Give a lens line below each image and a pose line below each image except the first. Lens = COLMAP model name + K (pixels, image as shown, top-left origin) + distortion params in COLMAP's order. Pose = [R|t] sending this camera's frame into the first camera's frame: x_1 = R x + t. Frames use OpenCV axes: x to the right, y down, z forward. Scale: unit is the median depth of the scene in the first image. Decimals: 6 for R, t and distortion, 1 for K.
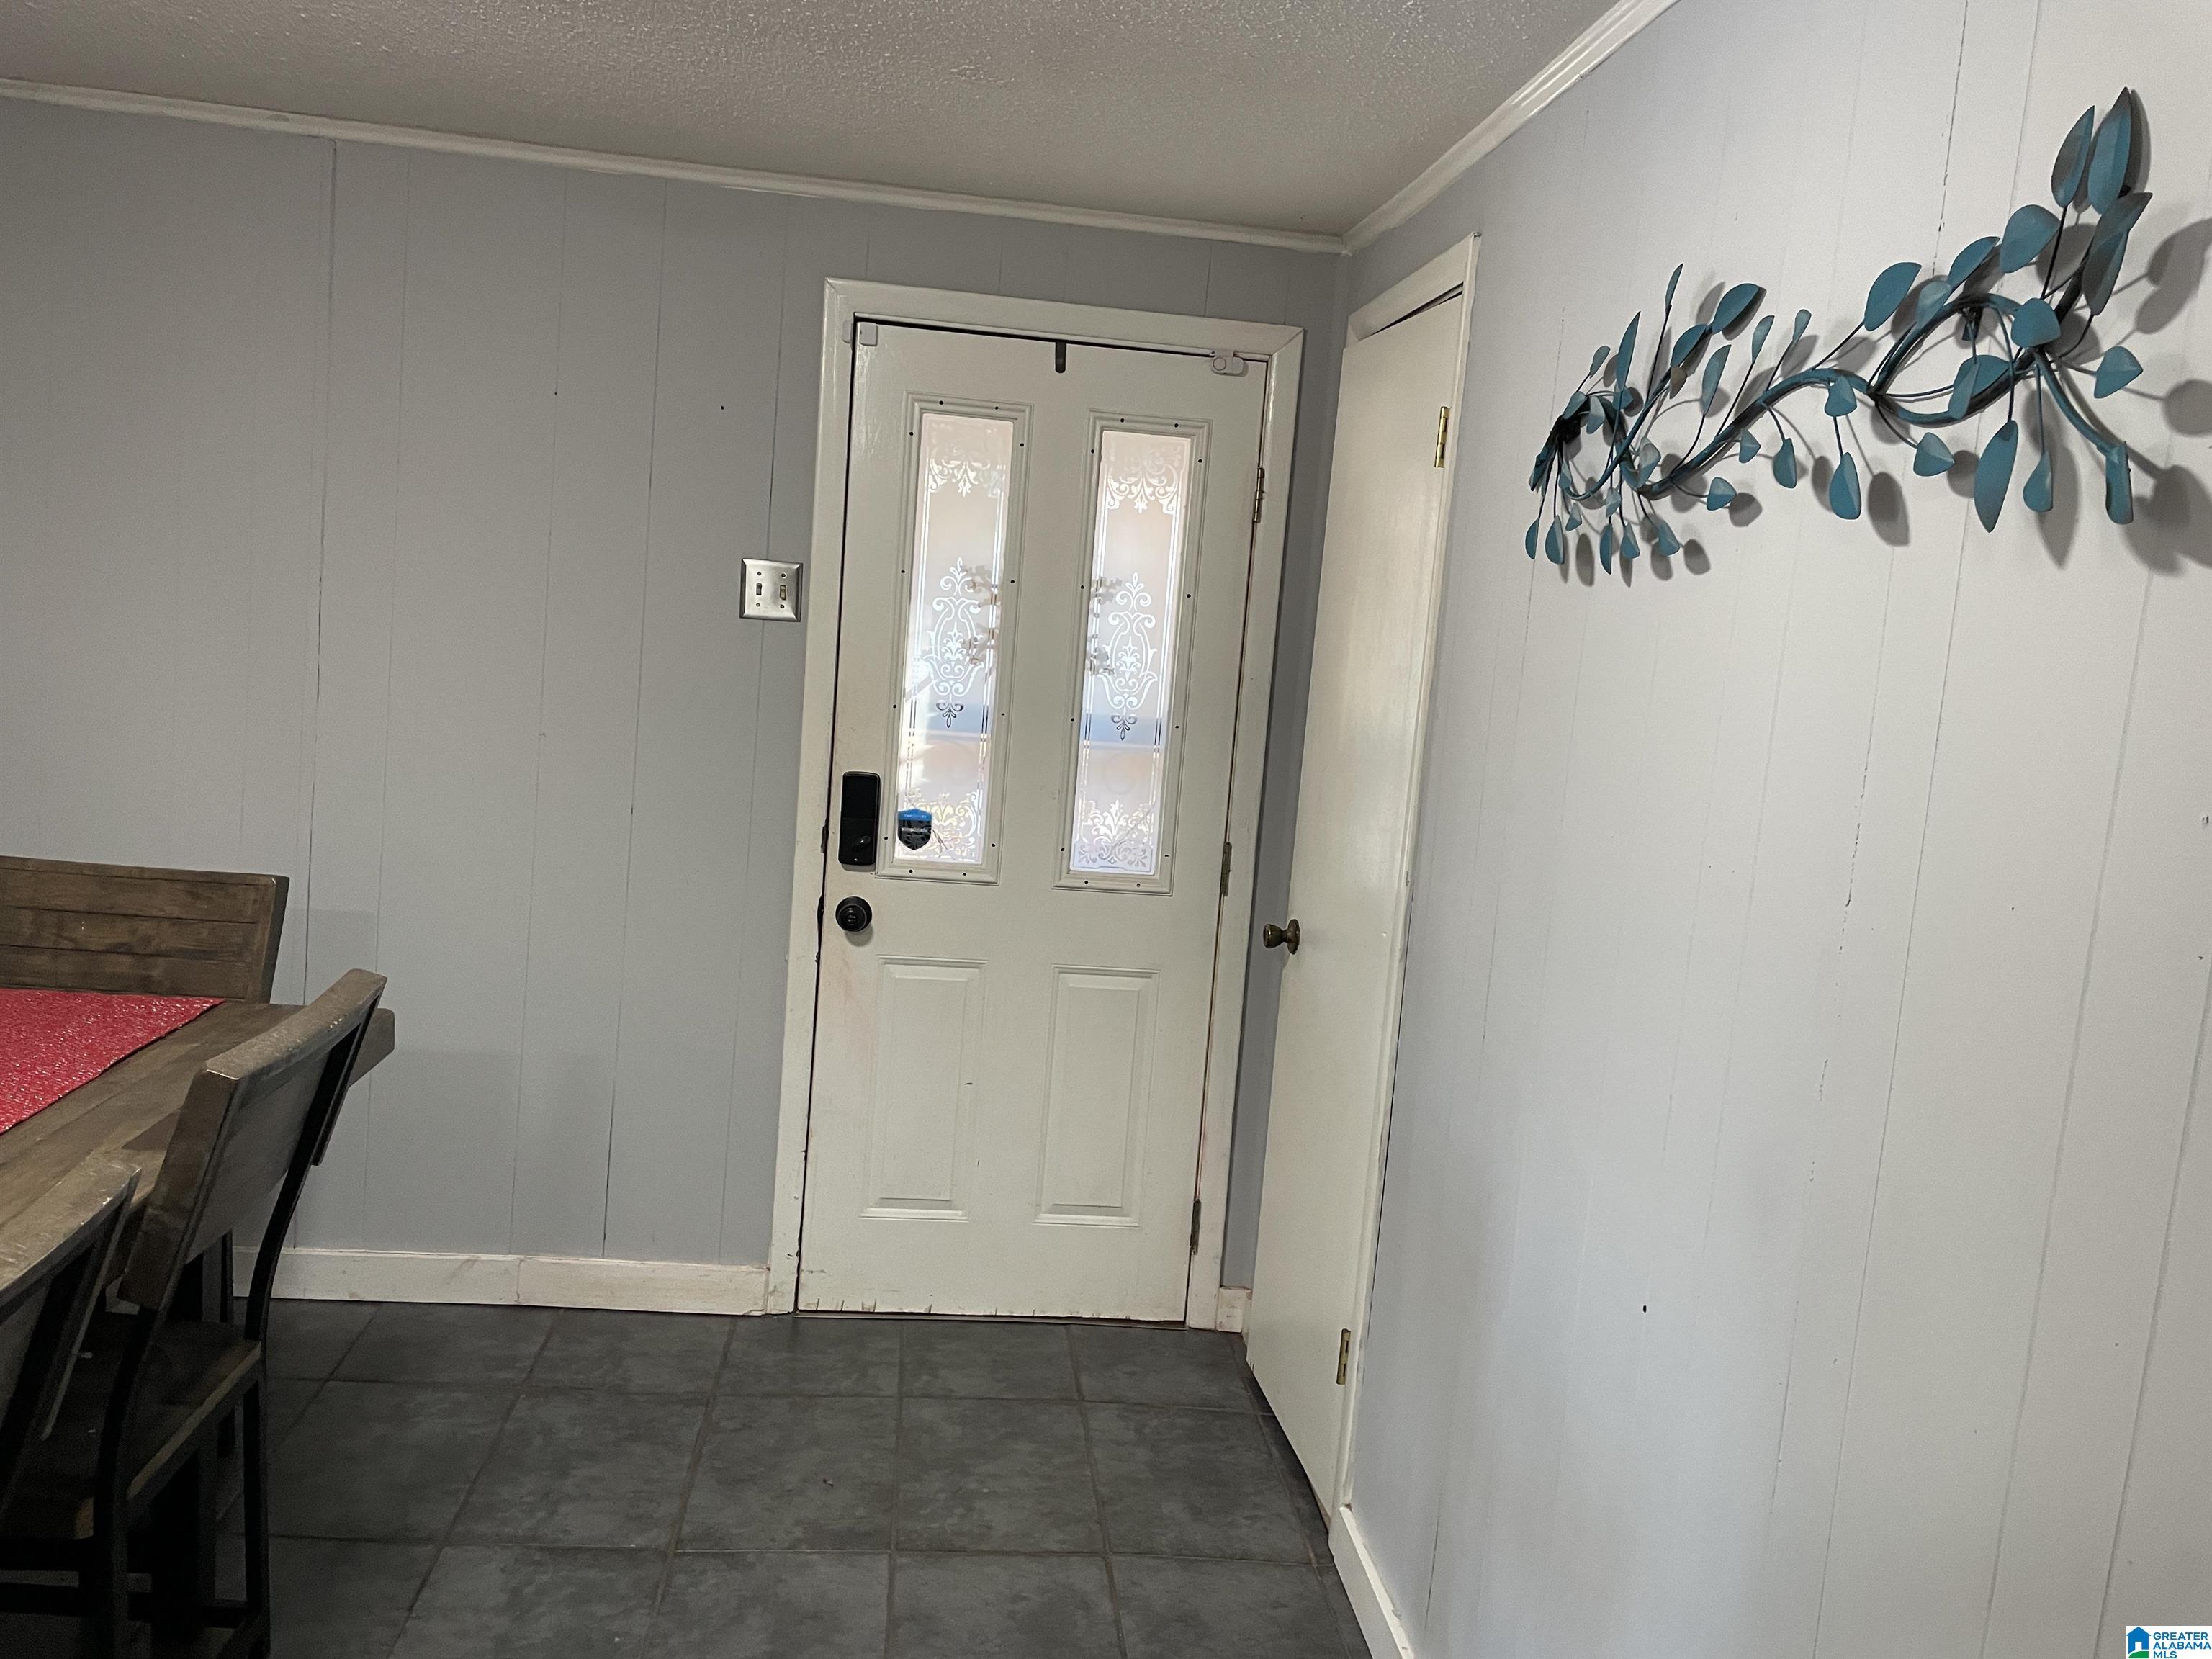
lens RADIAL K [[1663.4, 0, 1110.9], [0, 1663.4, 794.6], [0, 0, 1]] dist [0.081167, -0.103447]
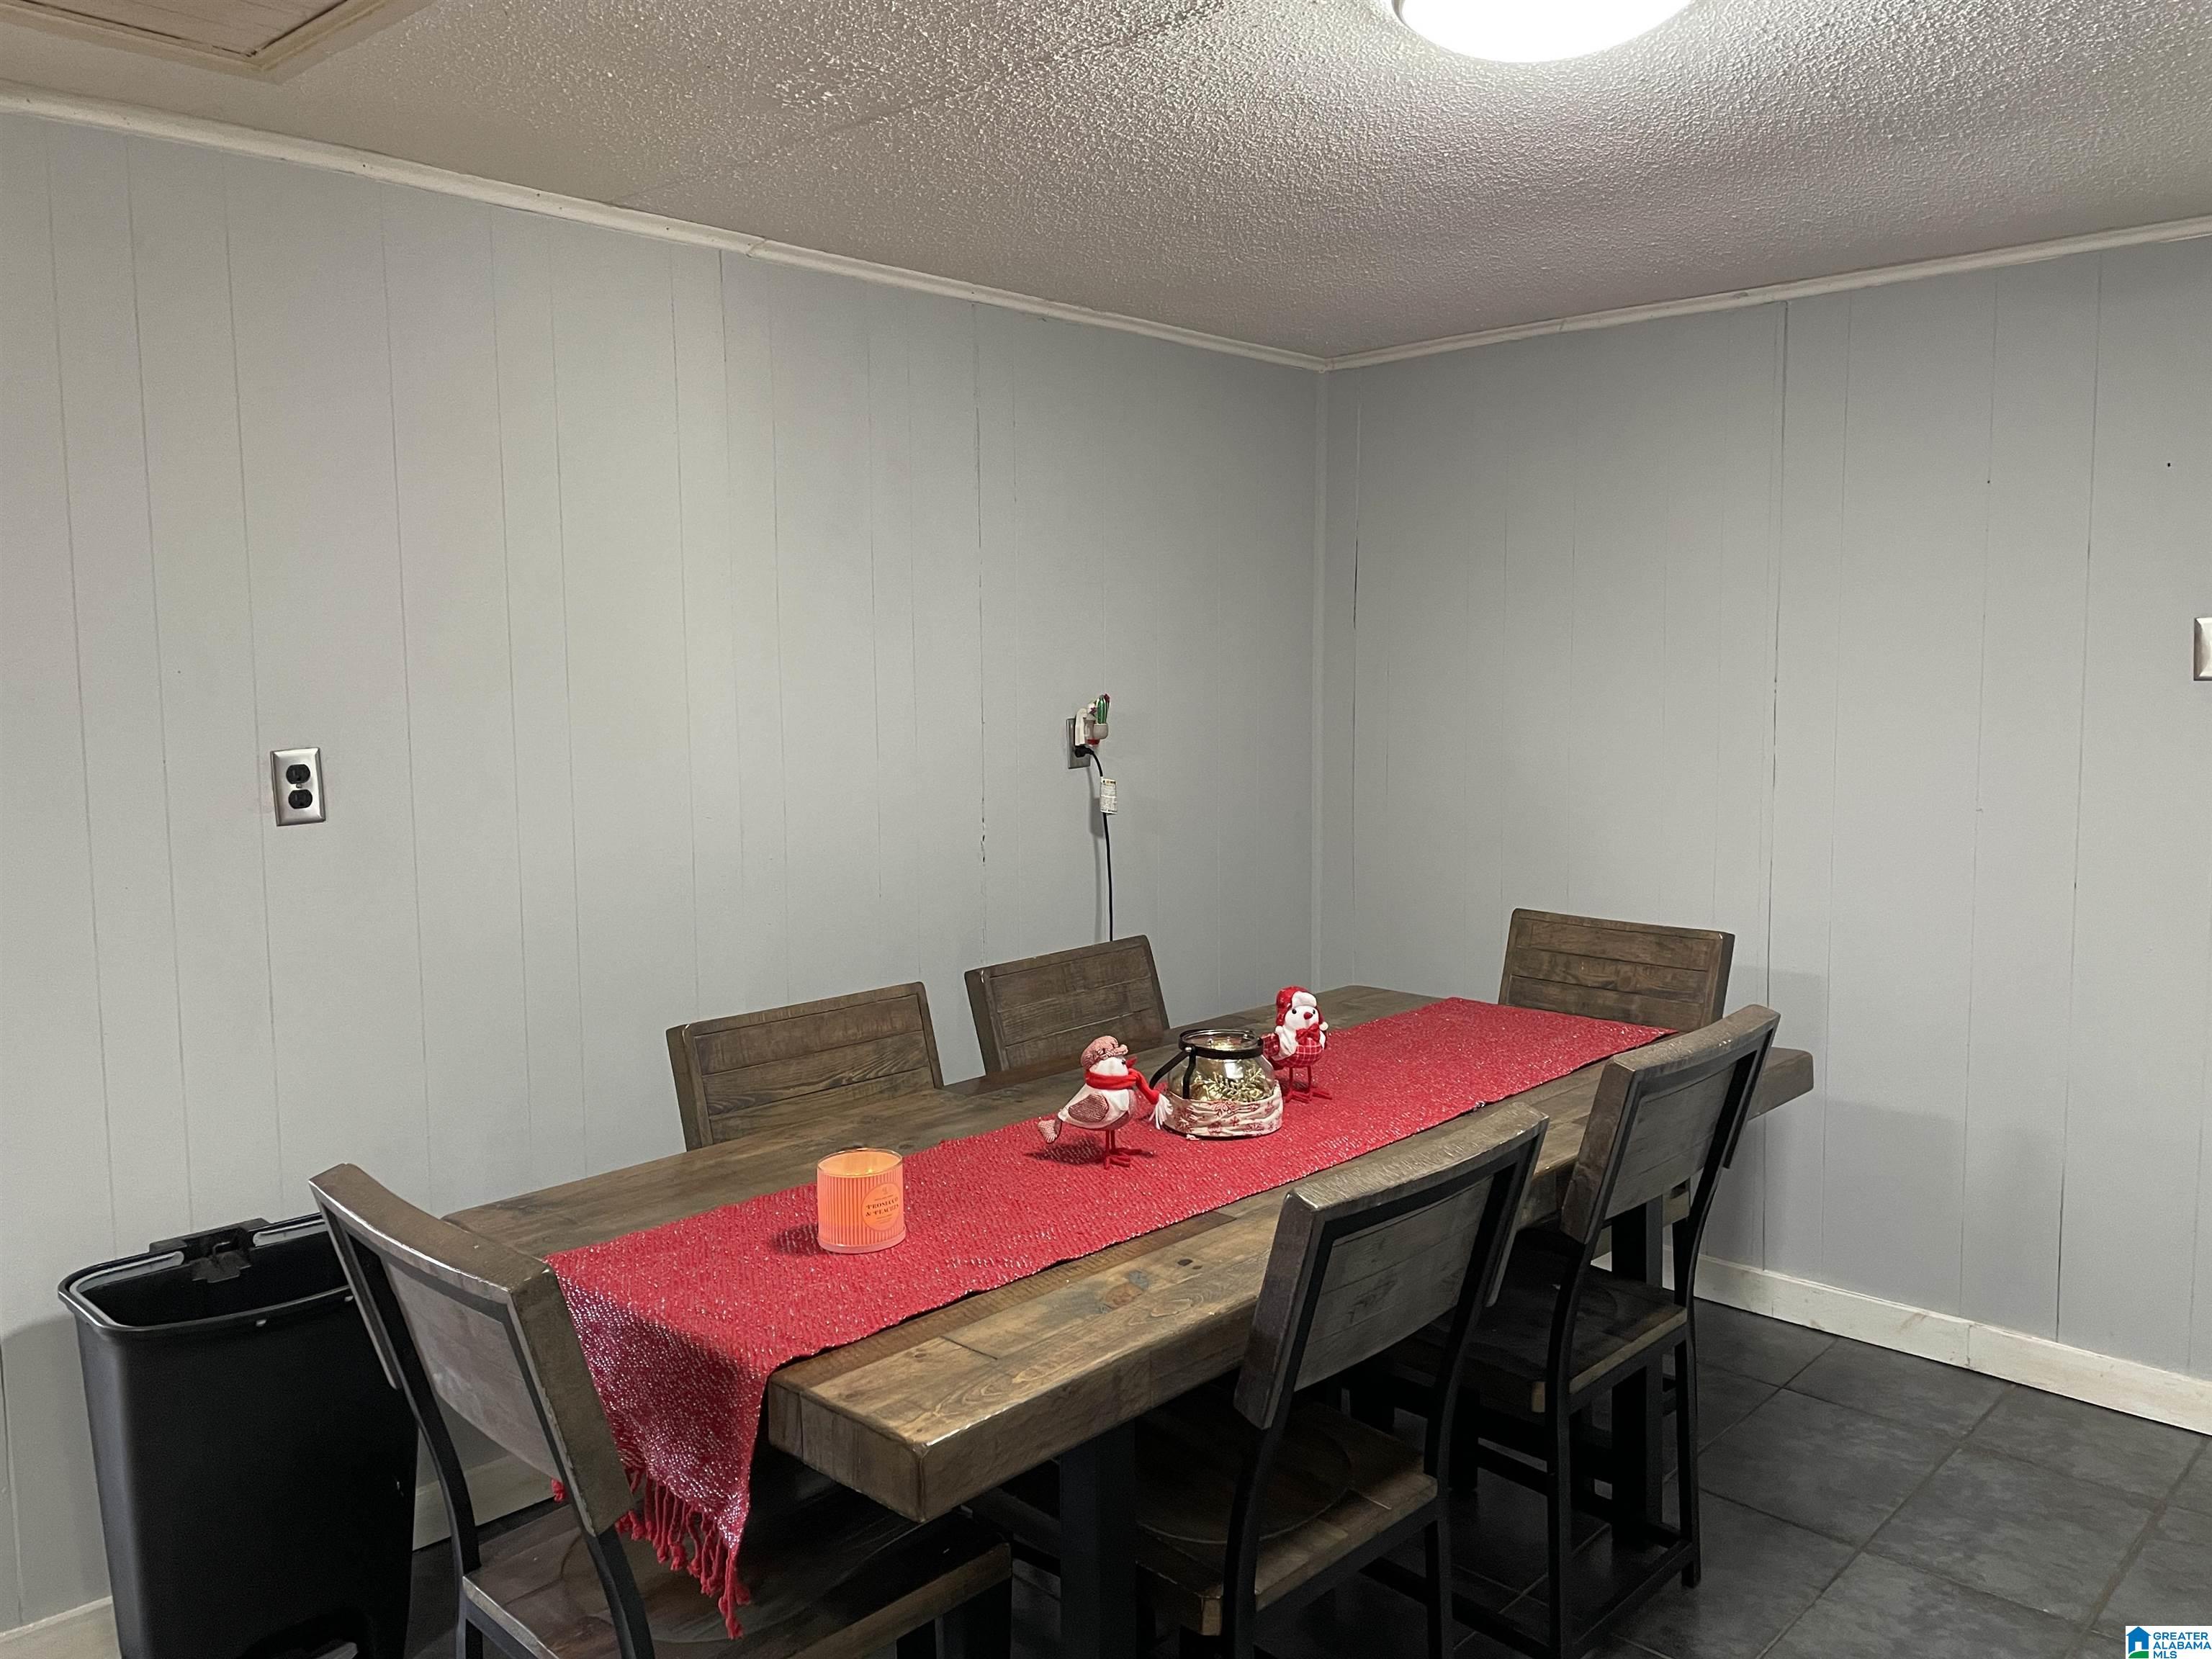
lens RADIAL K [[1663.4, 0, 1110.9], [0, 1663.4, 794.6], [0, 0, 1]] dist [0.081167, -0.103447]
pose [[0.634613, -0.032501, -0.772147, 0.146393], [-0.015541, 0.998377, -0.054796, 0.023161], [0.772674, 0.046774, 0.633077, -0.082324]]
